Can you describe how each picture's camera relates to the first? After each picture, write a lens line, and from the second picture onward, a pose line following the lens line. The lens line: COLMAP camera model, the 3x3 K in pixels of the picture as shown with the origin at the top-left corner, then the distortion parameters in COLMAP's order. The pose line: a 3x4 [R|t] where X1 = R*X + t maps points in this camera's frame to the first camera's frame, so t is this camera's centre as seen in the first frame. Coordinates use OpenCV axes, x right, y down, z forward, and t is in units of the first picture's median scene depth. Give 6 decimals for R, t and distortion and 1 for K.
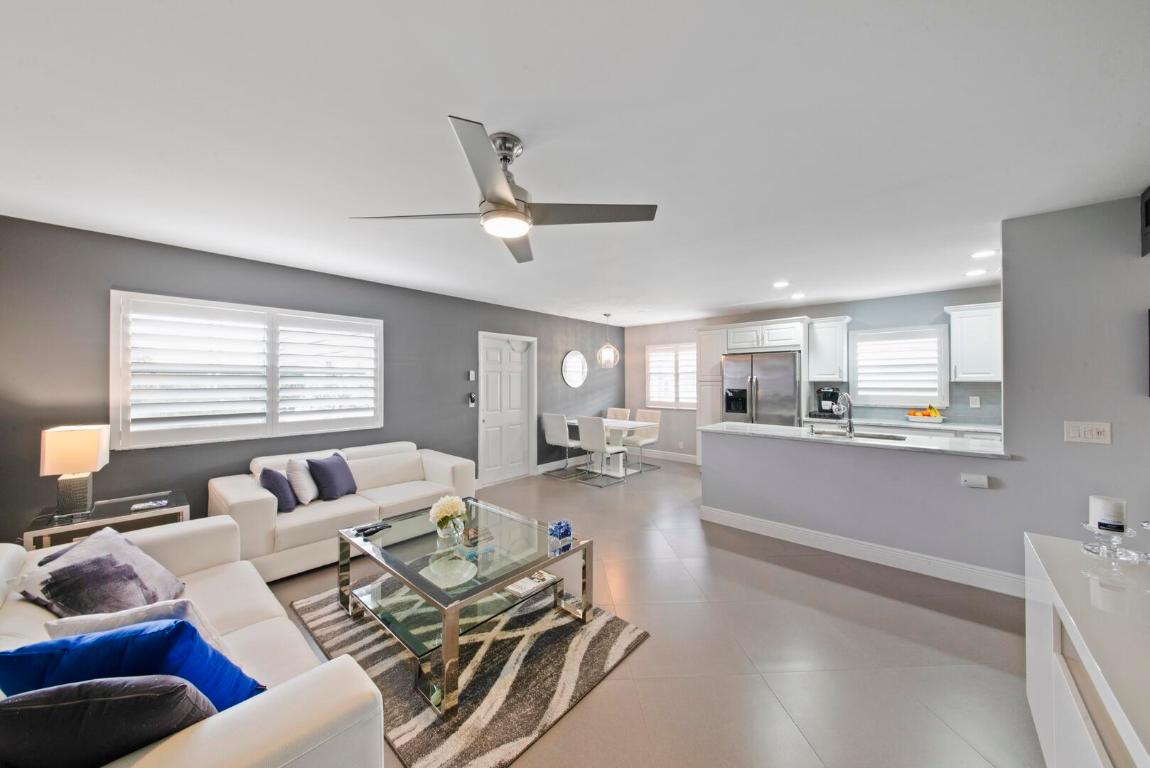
lens RADIAL K [[387.8, 0, 571.9], [0, 387.8, 378.8], [0, 0, 1]] dist [0.014074, -0.000068]
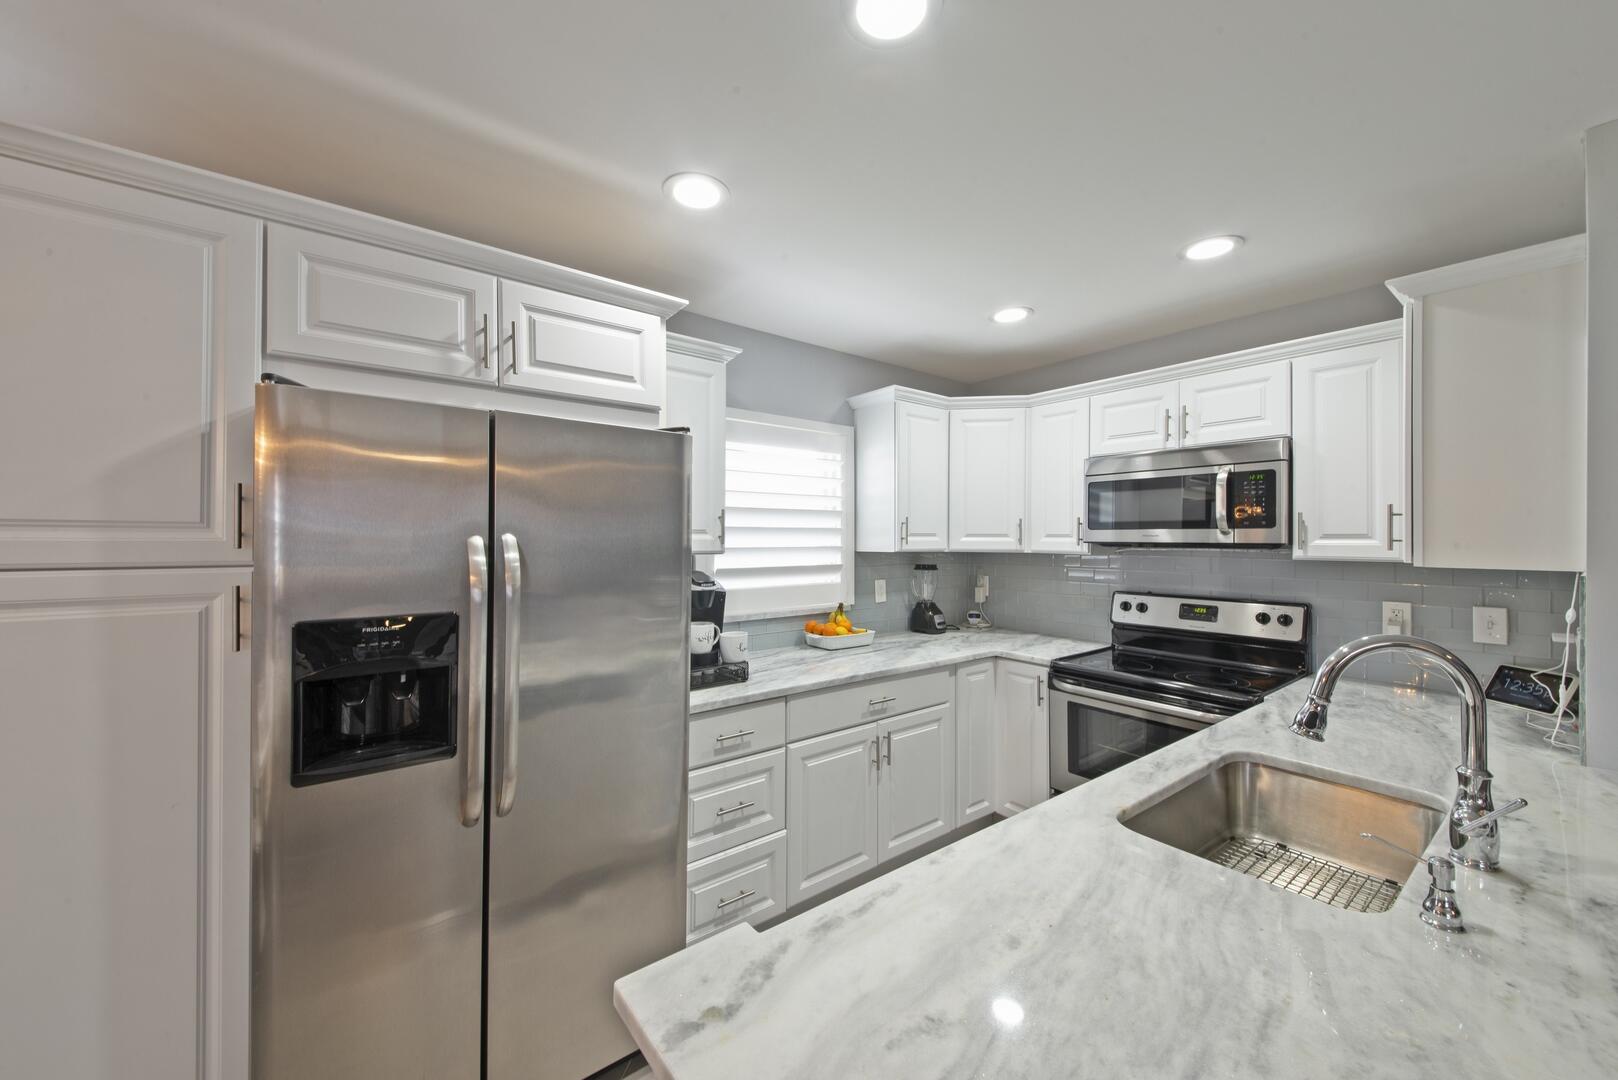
lens RADIAL K [[593.9, 0, 809.0], [0, 593.9, 540.0], [0, 0, 1]] dist [-0.000709, -0.000205]
pose [[0.165518, -0.000715, 0.986207, 0.250188], [-0.010198, 0.999945, 0.002437, -0.006501], [-0.986154, -0.010461, 0.165501, 0.920166]]
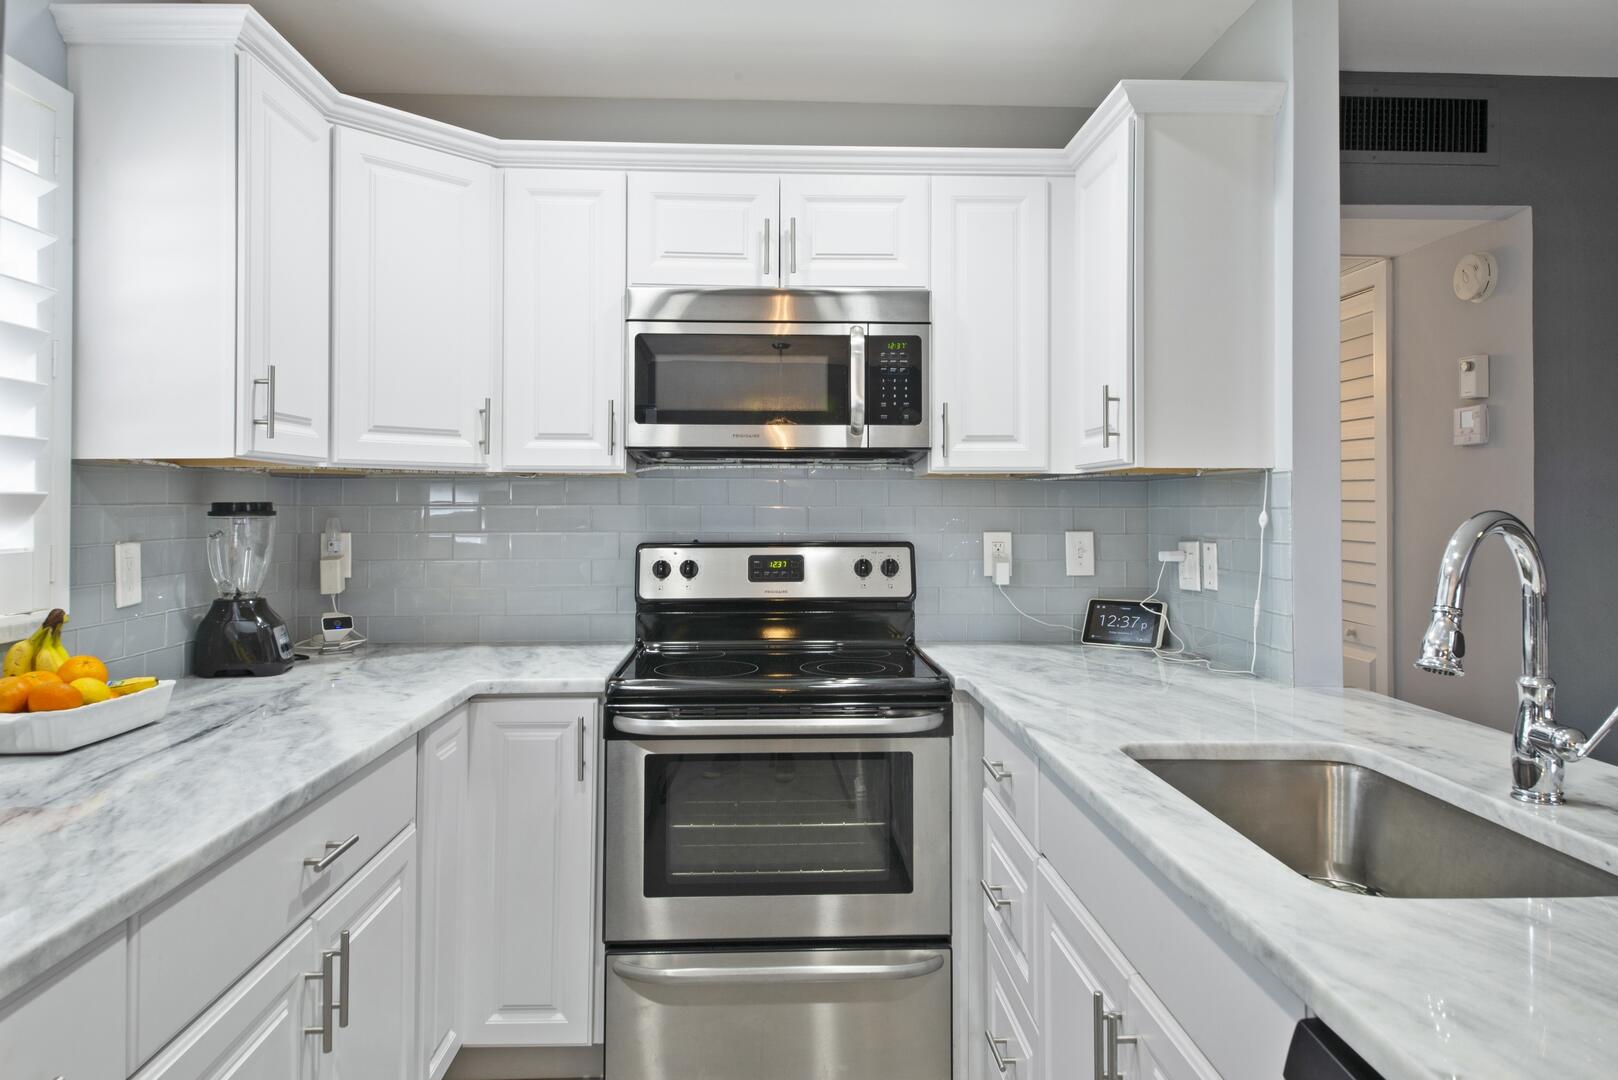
lens RADIAL K [[1066.0, 0, 808.4], [0, 1066.0, 487.1], [0, 0, 1]] dist [0.121095, -0.127513]
pose [[-0.703533, 0.013030, 0.710543, 0.425464], [-0.001839, 0.999795, -0.020155, 0.027341], [-0.710660, -0.015487, -0.703365, 1.079289]]
